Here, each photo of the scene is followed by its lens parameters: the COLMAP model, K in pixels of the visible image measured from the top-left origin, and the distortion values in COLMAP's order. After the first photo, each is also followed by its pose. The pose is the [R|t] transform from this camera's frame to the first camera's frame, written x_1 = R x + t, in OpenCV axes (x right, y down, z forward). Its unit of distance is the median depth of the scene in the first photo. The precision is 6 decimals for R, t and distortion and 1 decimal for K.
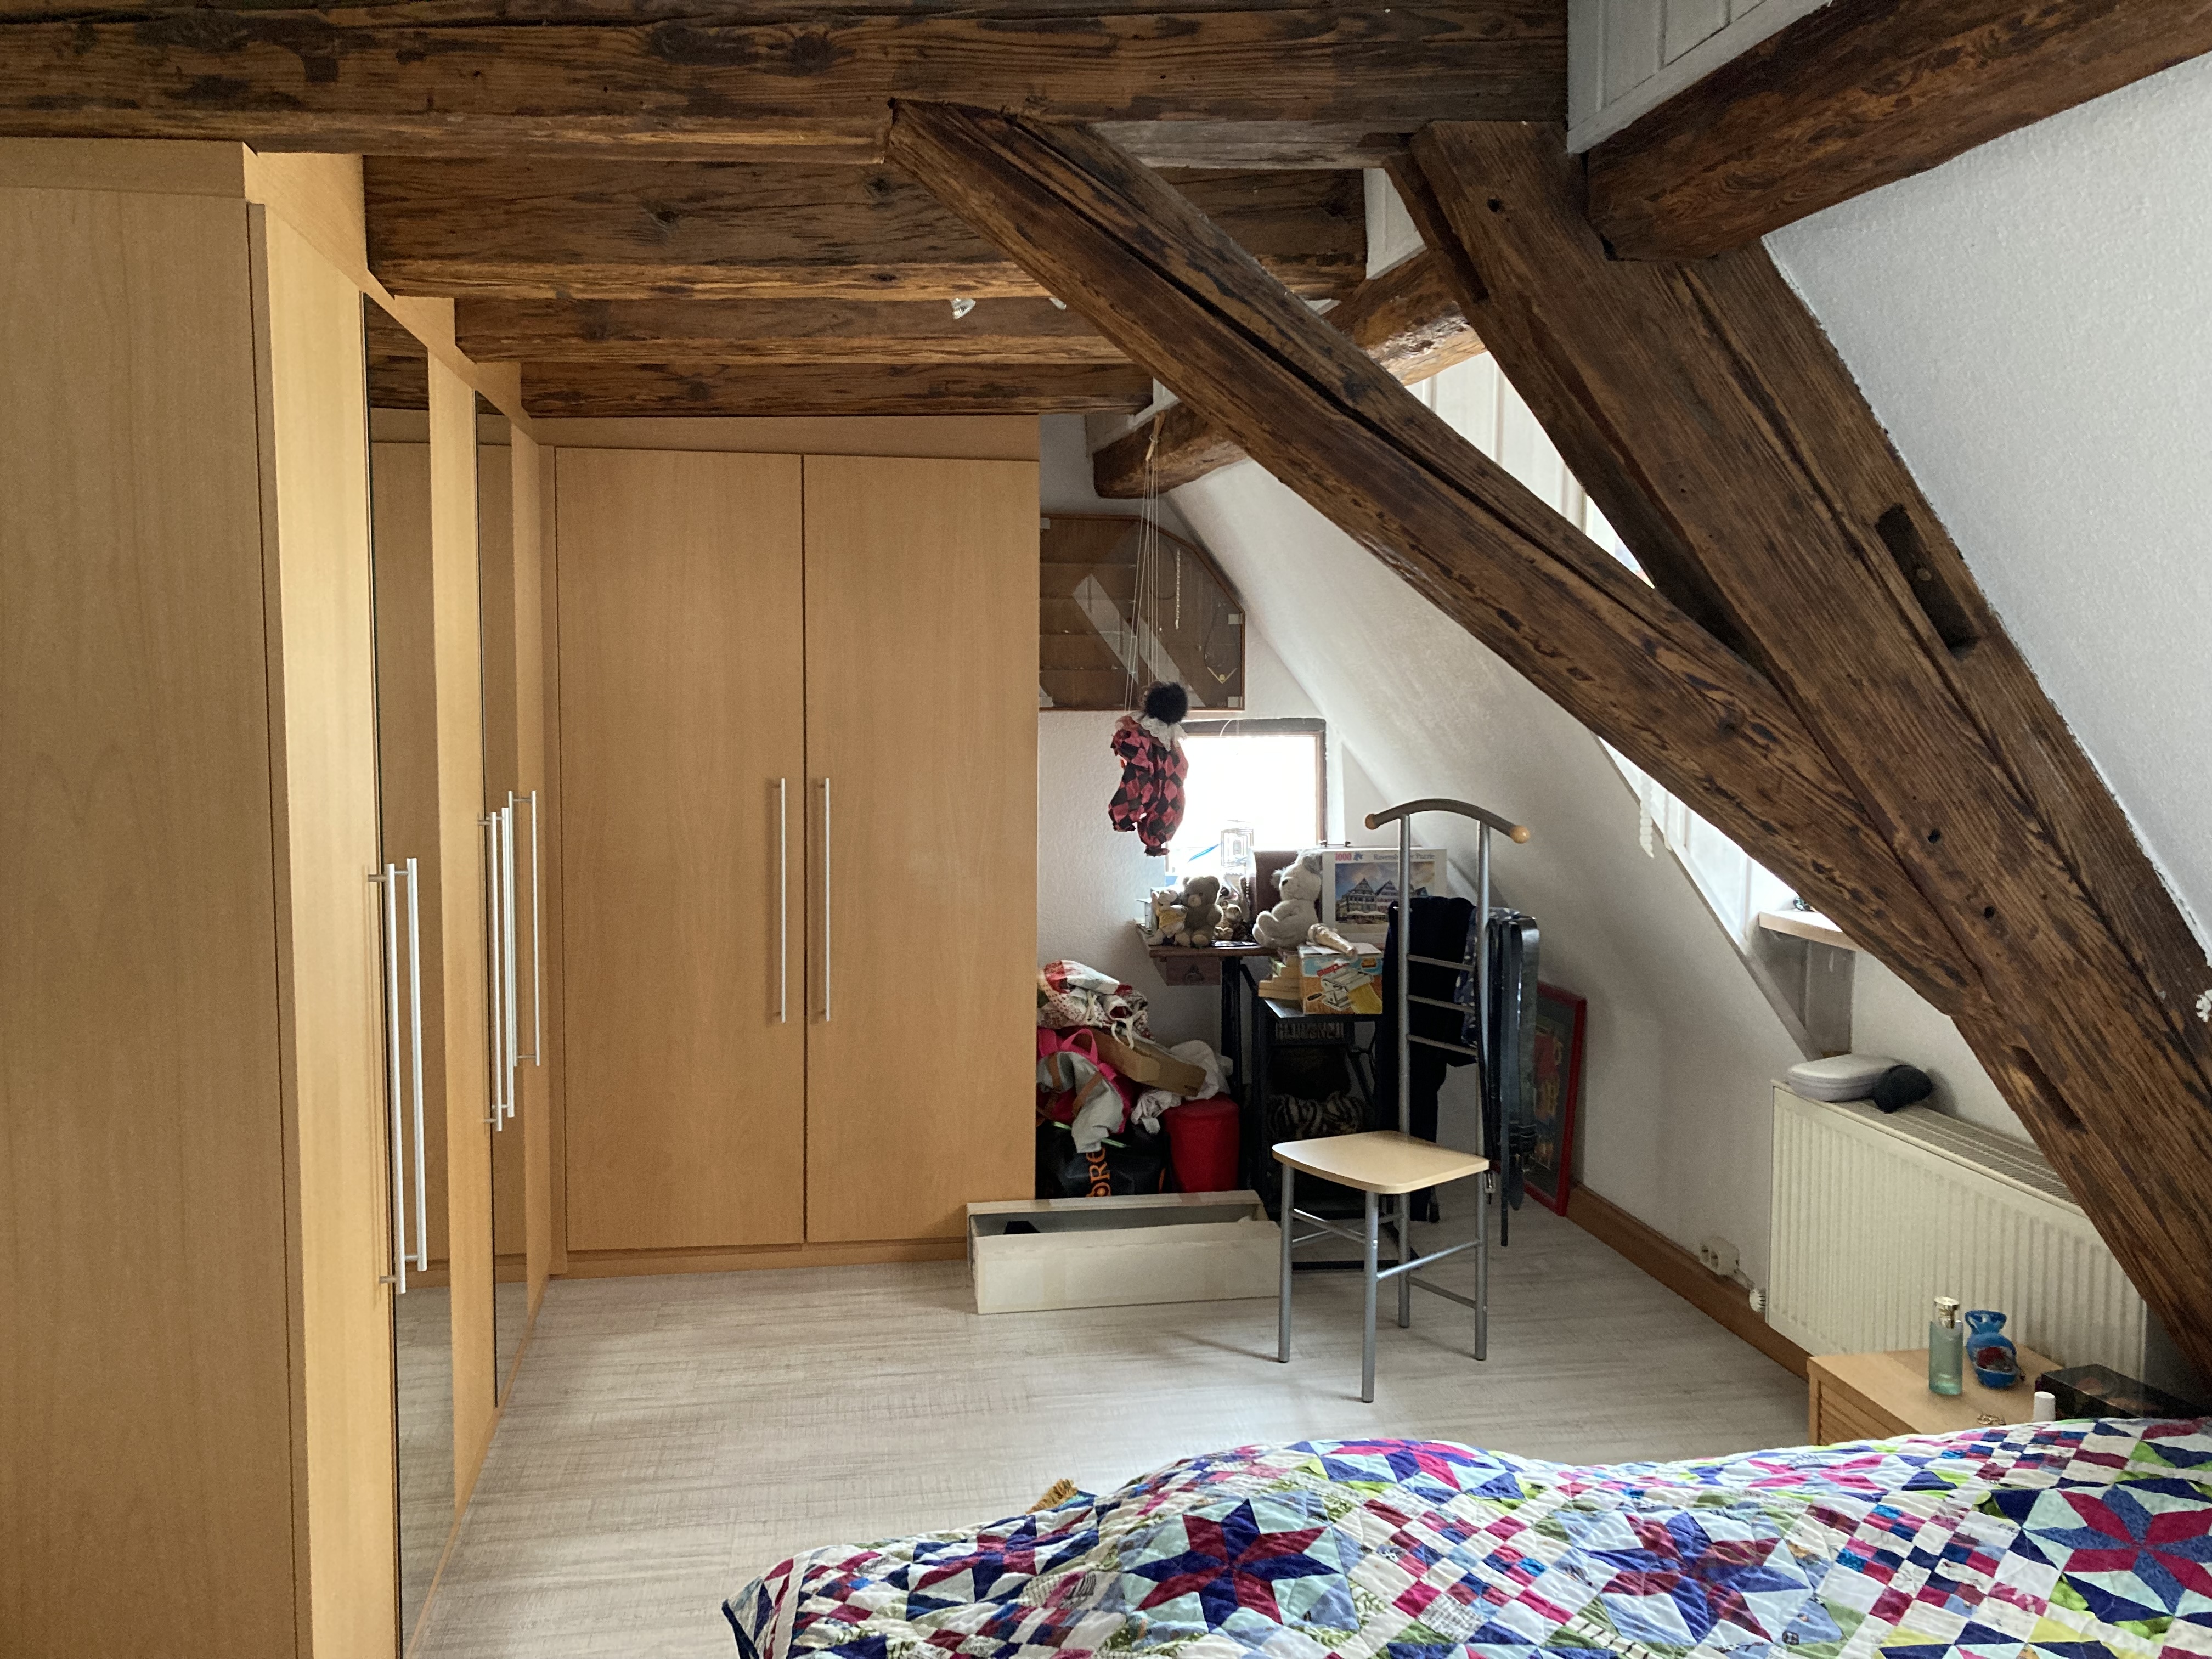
lens RADIAL K [[1786.2, 0, 1105.1], [0, 1786.2, 815.7], [0, 0, 1]] dist [0.015562, -0.026747]
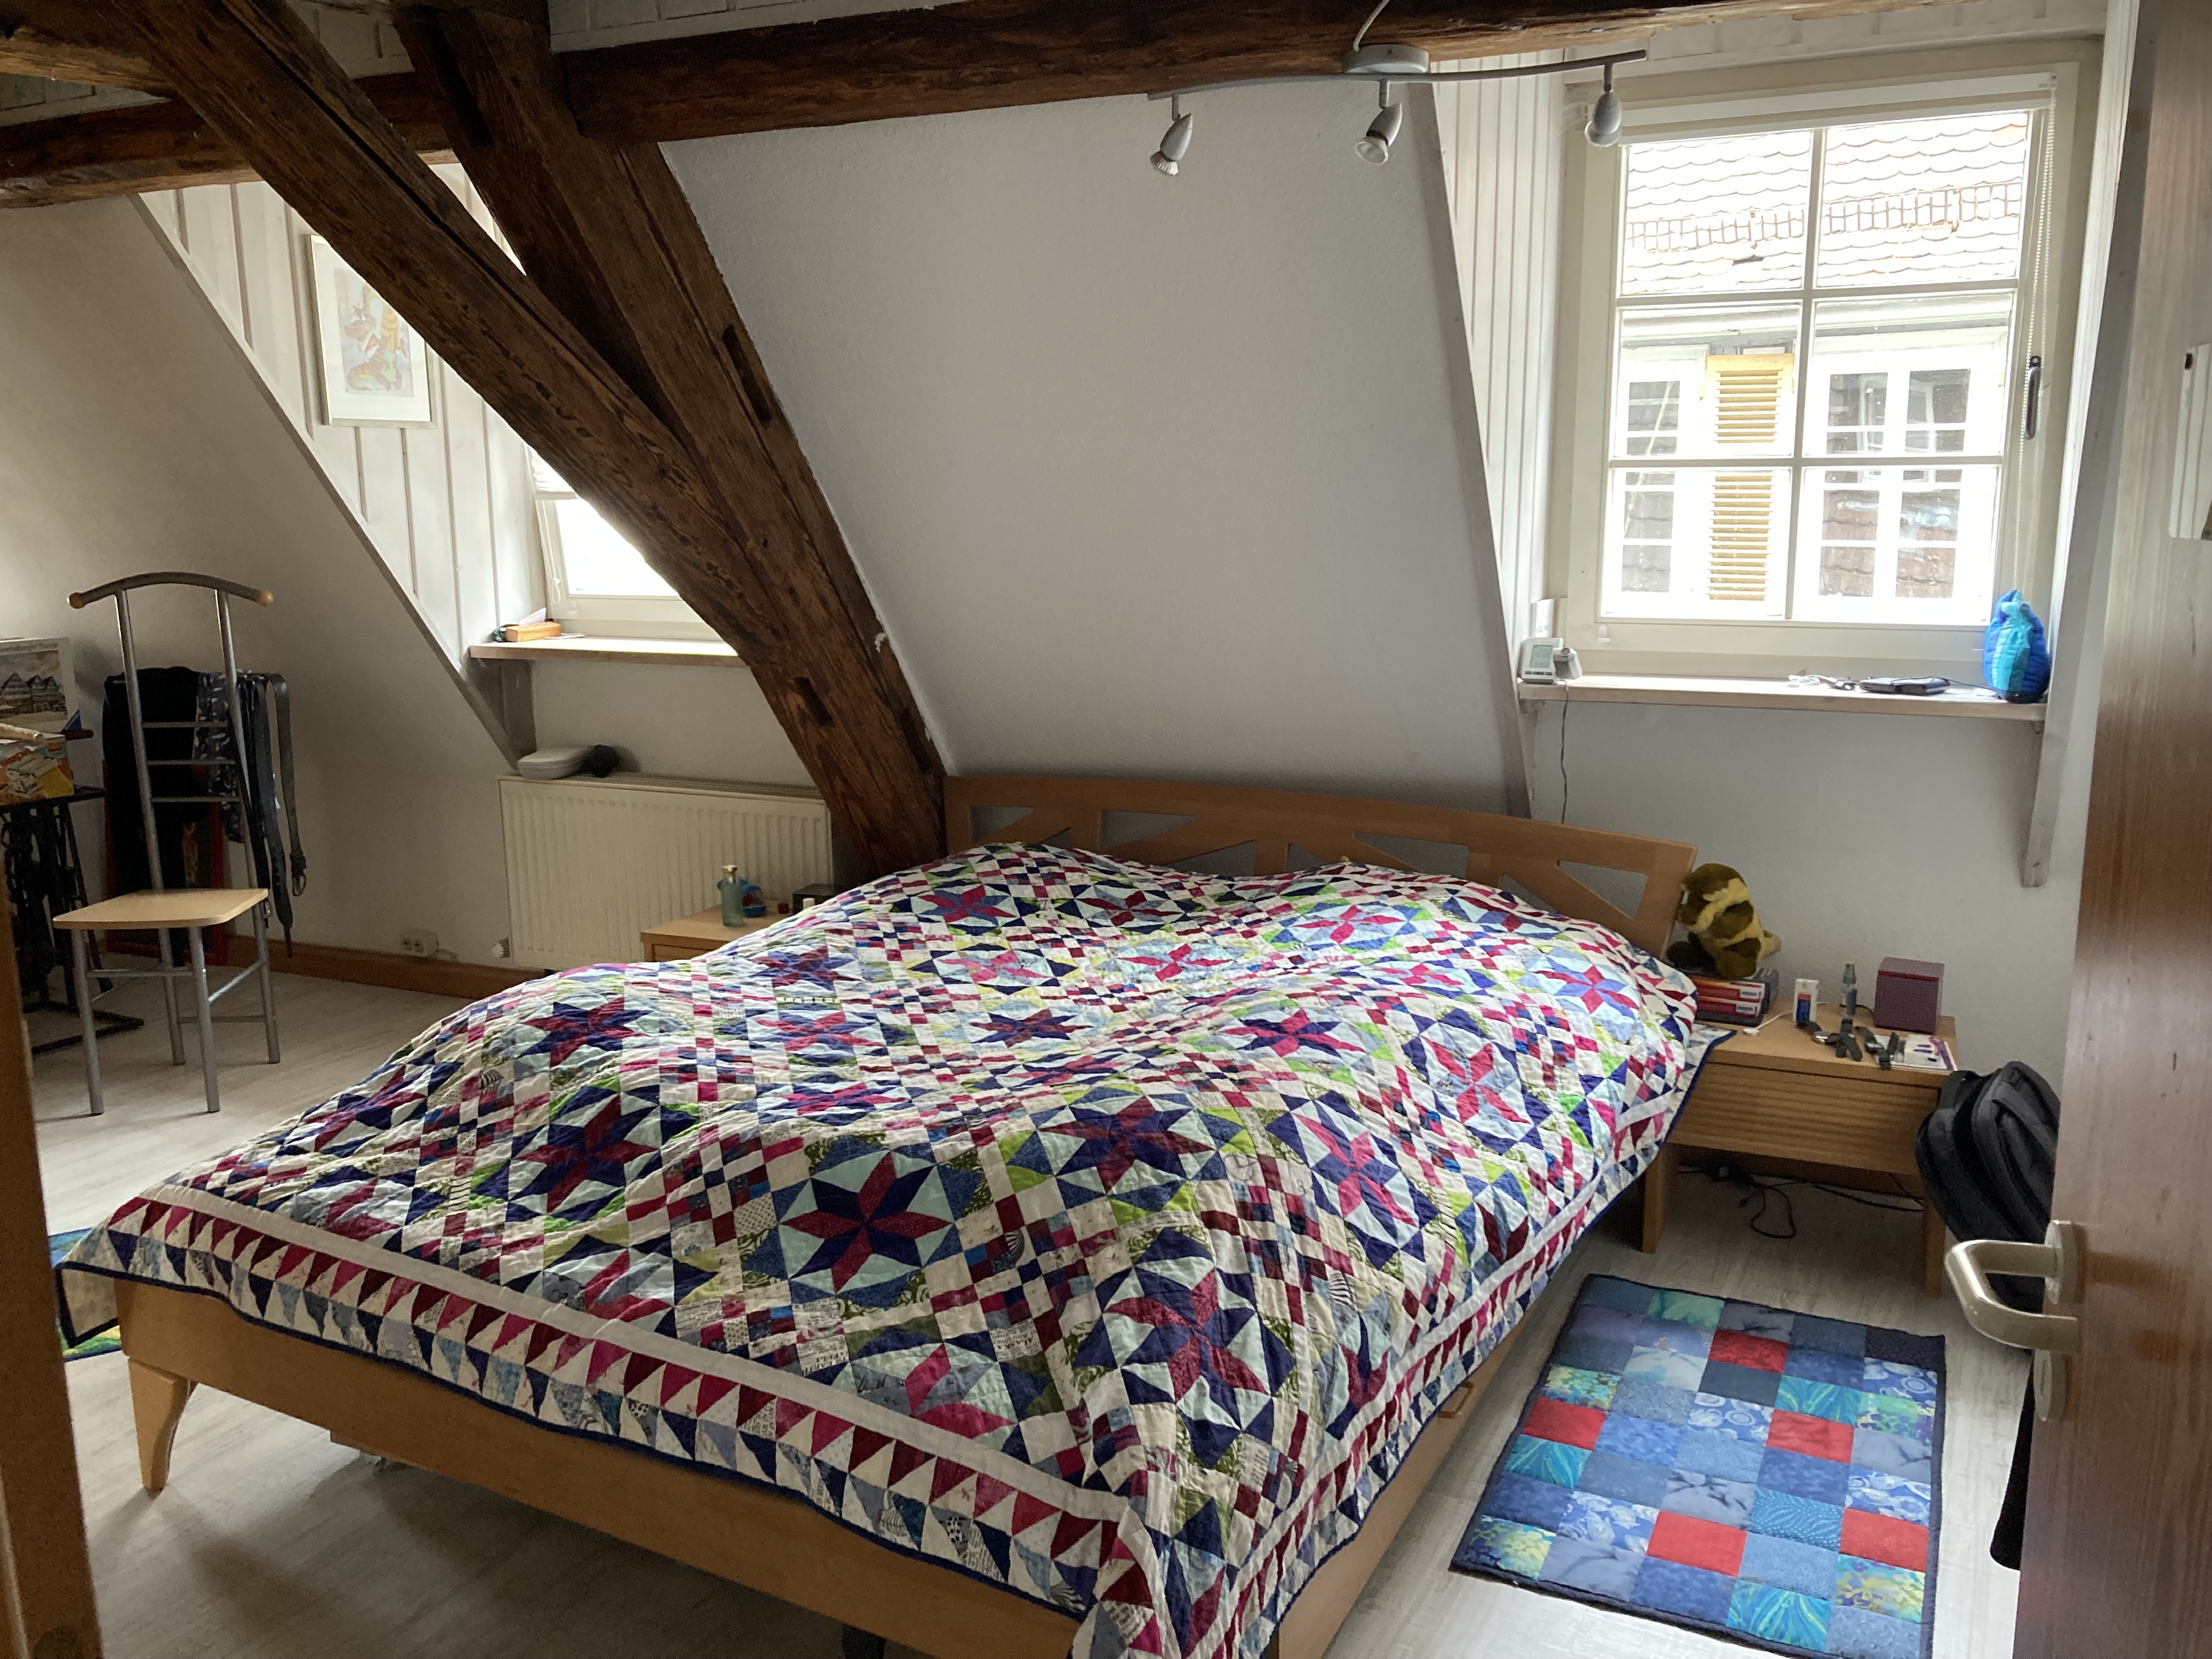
lens RADIAL K [[1786.2, 0, 1109.6], [0, 1786.2, 838.3], [0, 0, 1]] dist [0.015562, -0.026747]
pose [[0.573369, -0.161321, 0.803258, -0.691573], [0.075097, 0.986644, 0.144547, 0.065031], [-0.815848, -0.022557, 0.577826, -0.171347]]
